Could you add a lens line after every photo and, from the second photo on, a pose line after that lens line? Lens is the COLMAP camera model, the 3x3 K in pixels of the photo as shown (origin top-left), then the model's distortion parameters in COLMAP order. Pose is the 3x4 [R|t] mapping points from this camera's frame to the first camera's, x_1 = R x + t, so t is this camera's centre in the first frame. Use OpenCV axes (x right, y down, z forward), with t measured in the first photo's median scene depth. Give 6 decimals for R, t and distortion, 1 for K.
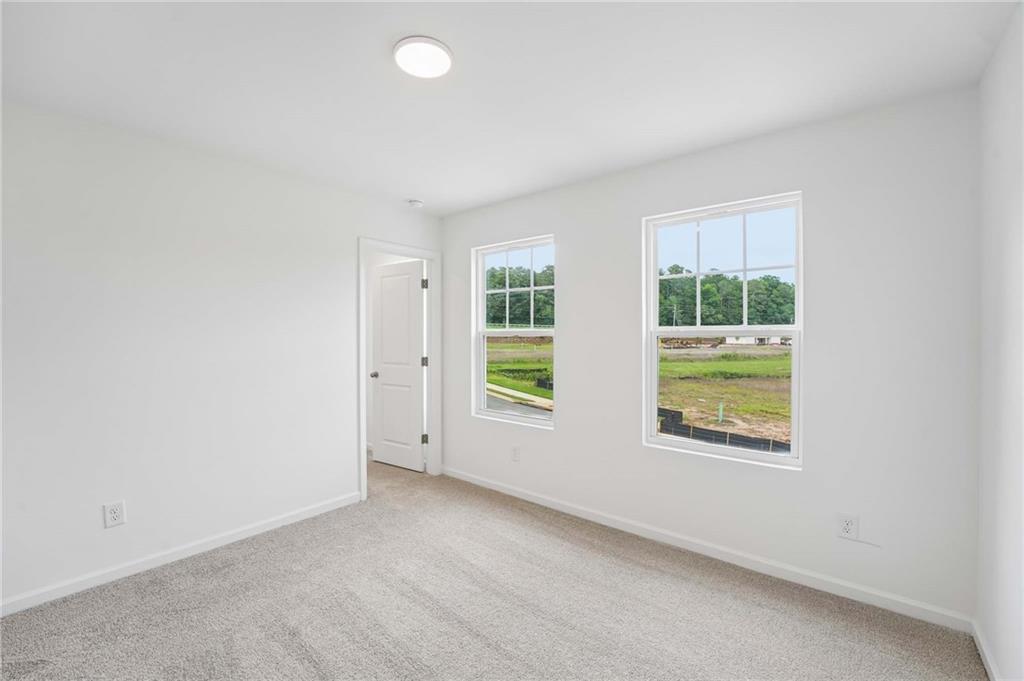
lens RADIAL K [[426.0, 0, 512.0], [0, 426.0, 340.5], [0, 0, 1]] dist [-0.041870, 0.009501]
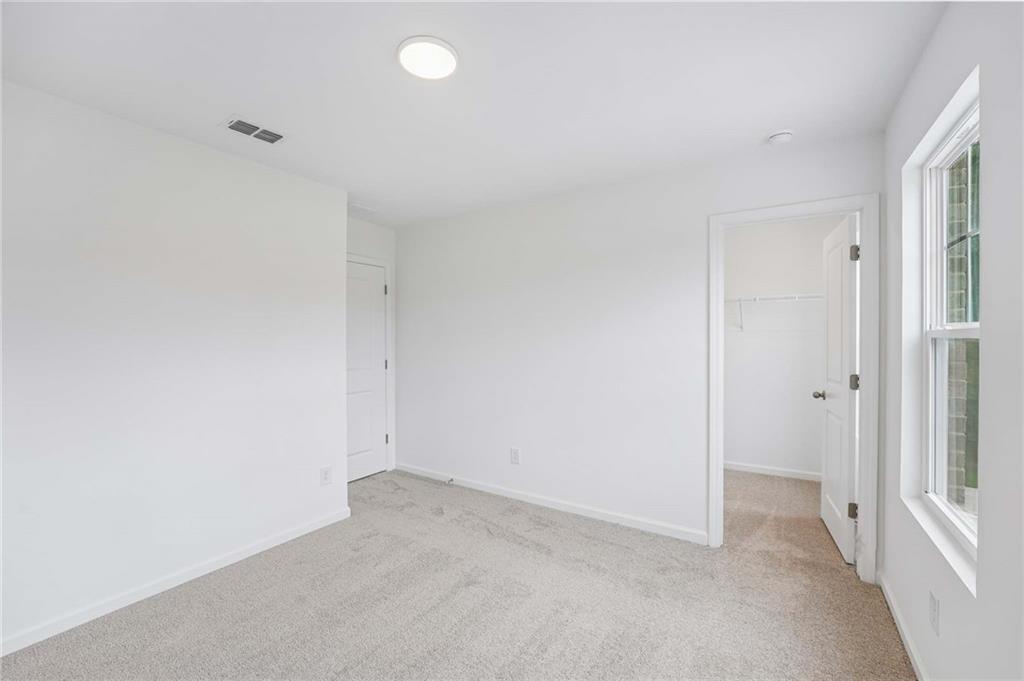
lens RADIAL K [[426.0, 0, 512.0], [0, 426.0, 340.5], [0, 0, 1]] dist [-0.041870, 0.009501]
pose [[0.108132, 0.008949, -0.994096, 0.387799], [-0.015814, 0.999848, 0.007281, -0.007199], [0.994011, 0.014934, 0.108258, 0.543235]]
